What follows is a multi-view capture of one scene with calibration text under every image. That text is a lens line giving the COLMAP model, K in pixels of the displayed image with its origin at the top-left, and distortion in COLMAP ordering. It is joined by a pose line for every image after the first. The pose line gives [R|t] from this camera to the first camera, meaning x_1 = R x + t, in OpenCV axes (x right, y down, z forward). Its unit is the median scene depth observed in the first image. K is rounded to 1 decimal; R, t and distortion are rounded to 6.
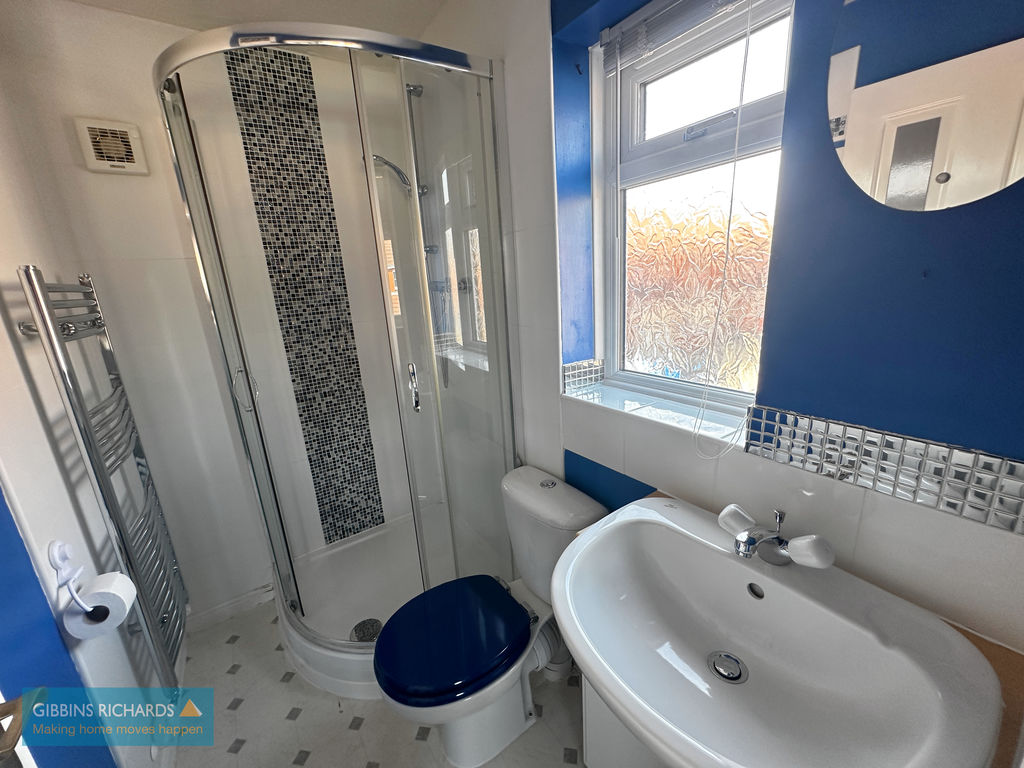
lens RADIAL K [[407.7, 0, 510.1], [0, 407.7, 387.8], [0, 0, 1]] dist [-0.006363, 0.000137]
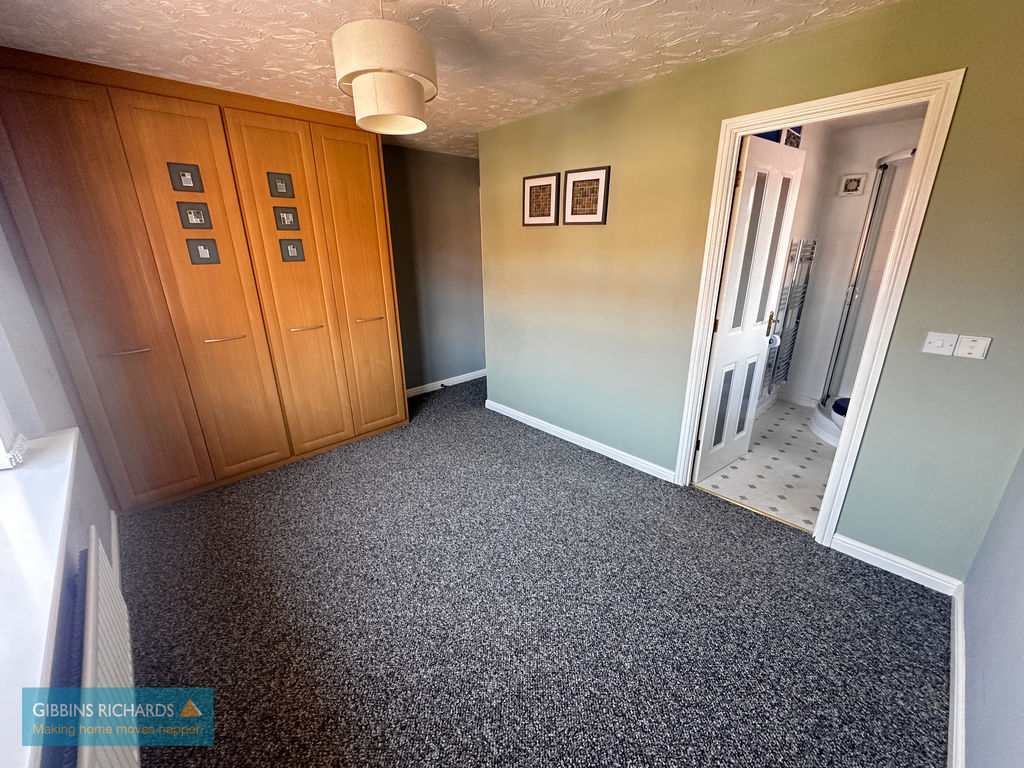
lens RADIAL K [[407.7, 0, 512.9], [0, 407.7, 386.9], [0, 0, 1]] dist [-0.006363, 0.000137]
pose [[0.165321, 0.369154, -0.914546, 1.352703], [-0.261719, 0.910480, 0.320202, 0.255916], [0.950880, 0.186418, 0.247136, -1.311913]]
